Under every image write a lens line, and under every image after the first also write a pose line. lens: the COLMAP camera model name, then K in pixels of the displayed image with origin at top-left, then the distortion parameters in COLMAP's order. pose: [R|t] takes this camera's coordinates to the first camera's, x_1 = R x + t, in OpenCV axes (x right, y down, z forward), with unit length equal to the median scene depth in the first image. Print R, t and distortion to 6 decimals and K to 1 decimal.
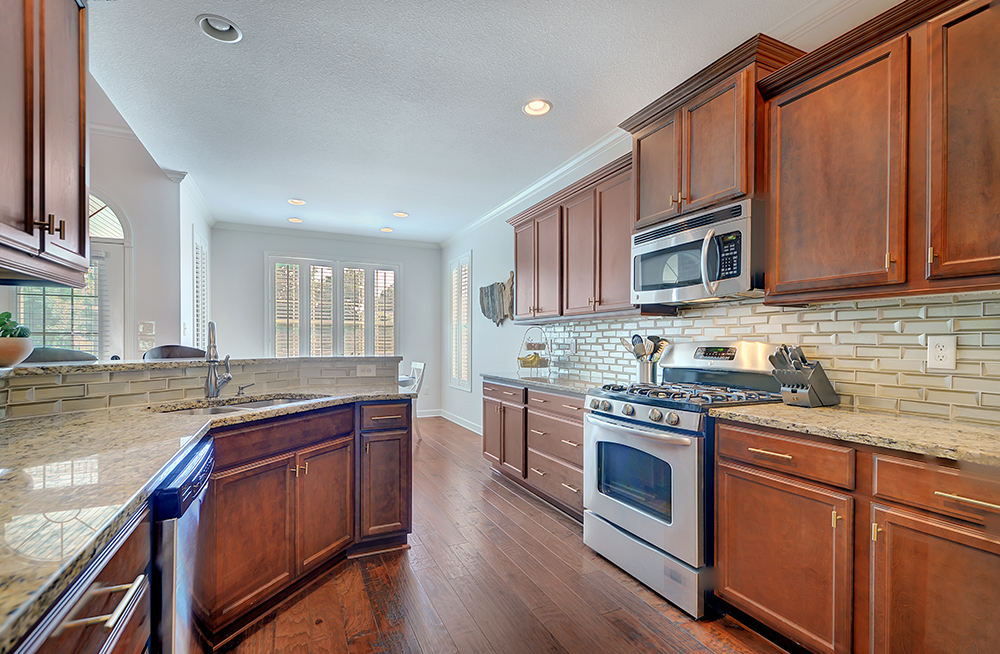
lens RADIAL K [[436.5, 0, 496.3], [0, 436.5, 343.7], [0, 0, 1]] dist [0.000220, -0.000021]
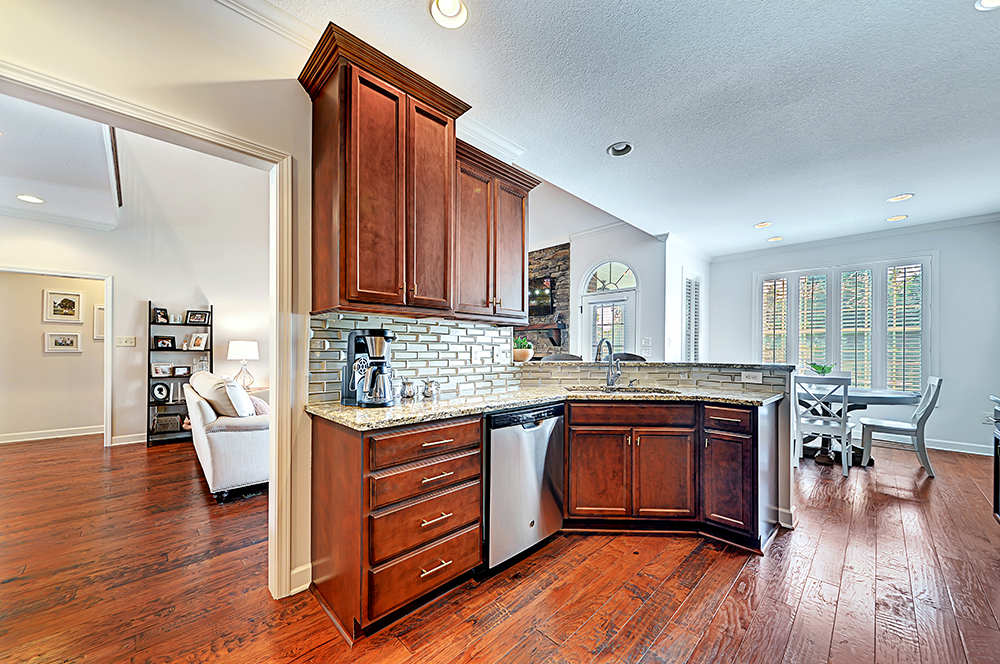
lens RADIAL K [[367.6, 0, 510.4], [0, 367.6, 350.7], [0, 0, 1]] dist [0.001025, -0.000032]
pose [[0.336175, -0.006341, -0.941778, 0.476898], [-0.000939, 0.999975, -0.007068, 0.005277], [0.941799, 0.003260, 0.336161, 0.198028]]
